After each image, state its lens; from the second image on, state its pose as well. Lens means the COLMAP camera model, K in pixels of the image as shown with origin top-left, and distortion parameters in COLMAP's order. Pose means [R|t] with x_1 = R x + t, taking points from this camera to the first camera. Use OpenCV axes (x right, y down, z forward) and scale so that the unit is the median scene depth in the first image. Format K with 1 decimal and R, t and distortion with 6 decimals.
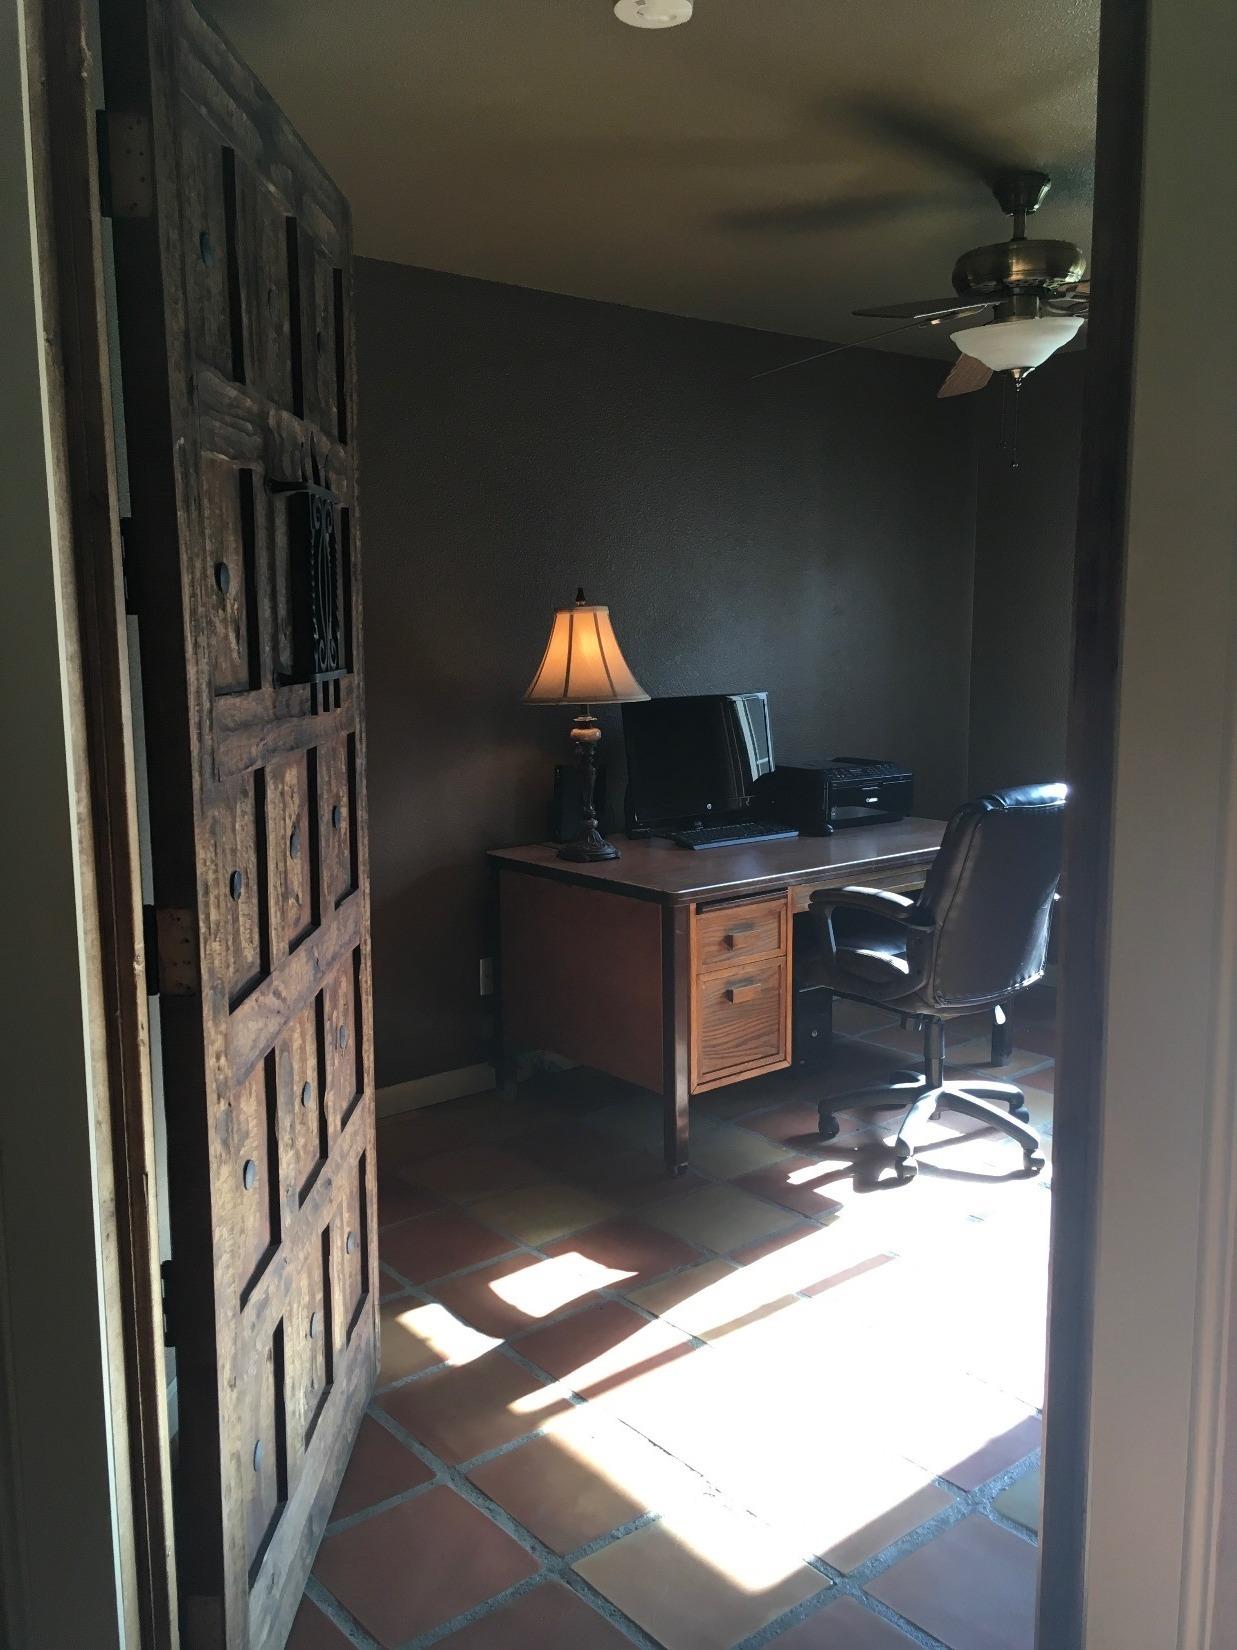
lens RADIAL K [[1396.2, 0, 623.6], [0, 1396.2, 822.7], [0, 0, 1]] dist [0.030845, -0.024638]
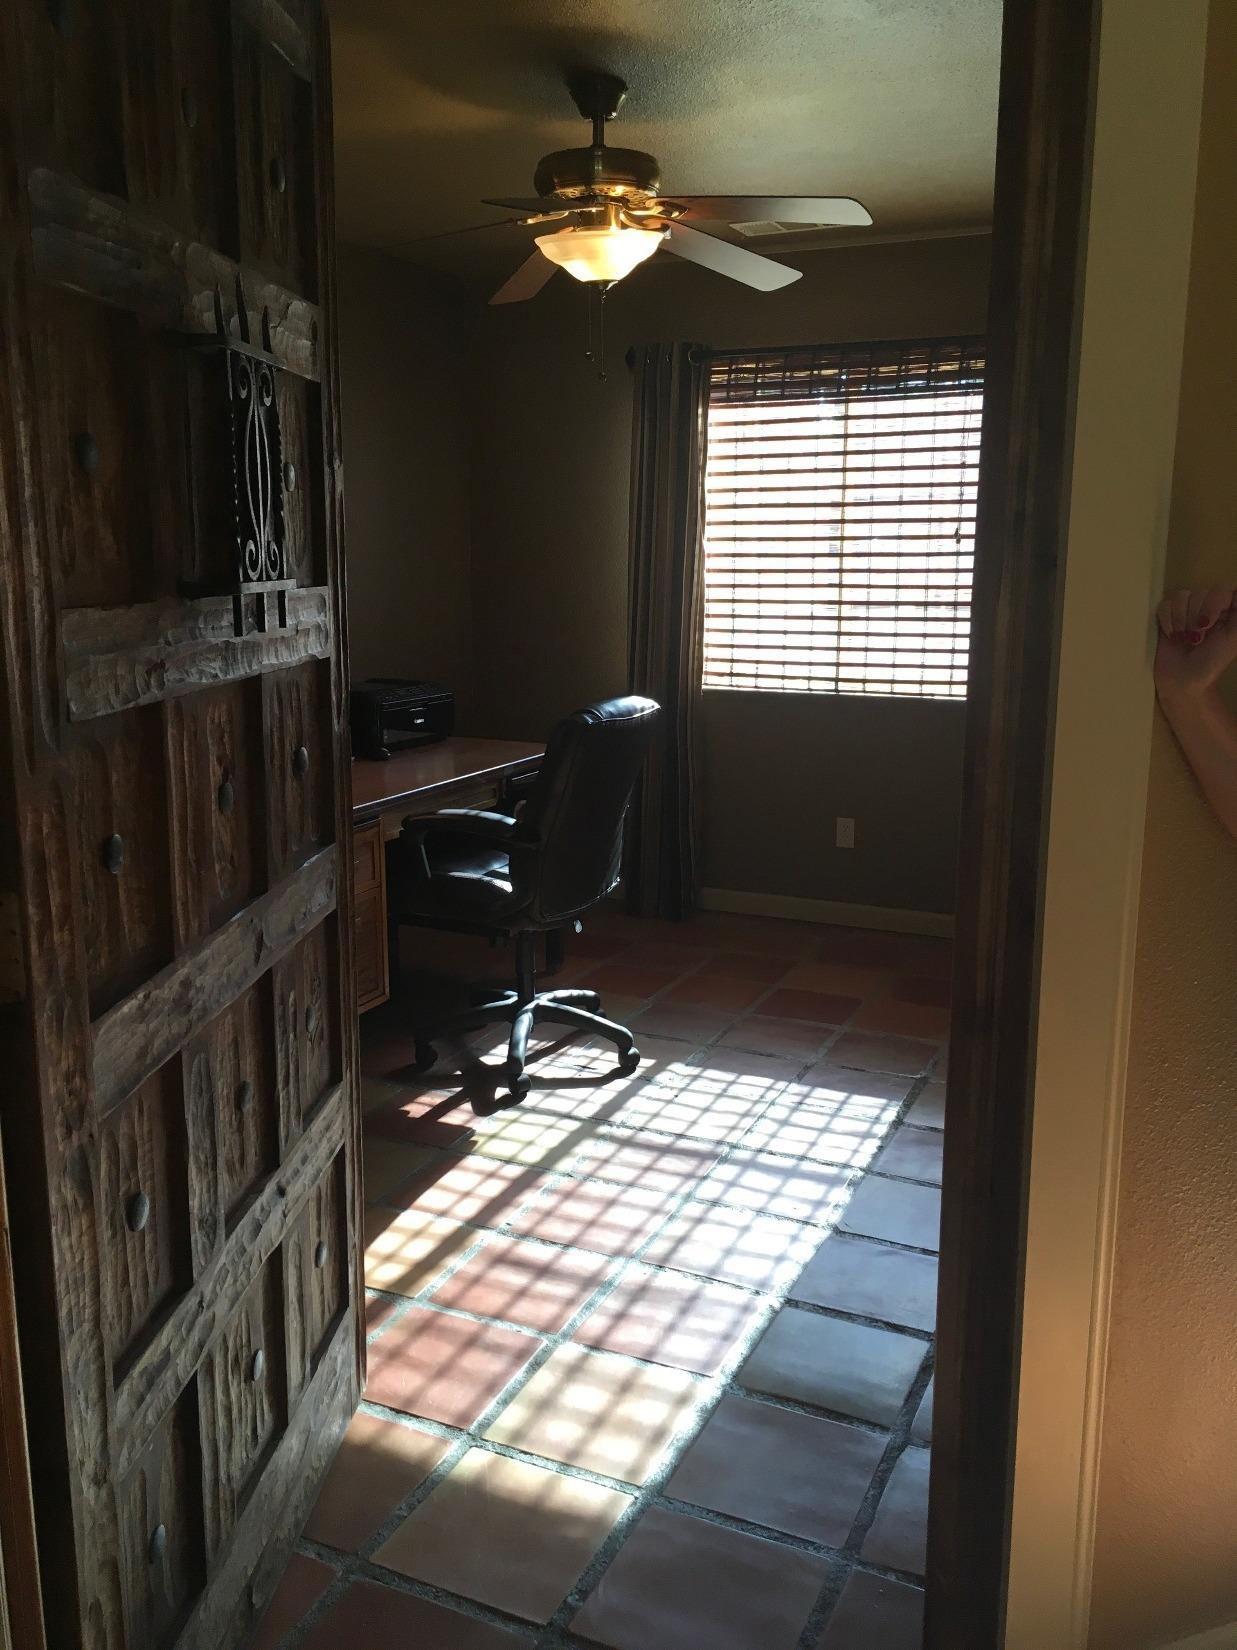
lens RADIAL K [[1396.2, 0, 617.1], [0, 1396.2, 825.4], [0, 0, 1]] dist [0.030845, -0.024638]
pose [[0.905105, -0.079169, 0.417753, -0.139860], [0.055145, 0.996071, 0.069291, -0.004512], [-0.421597, -0.039679, 0.905915, 0.066604]]
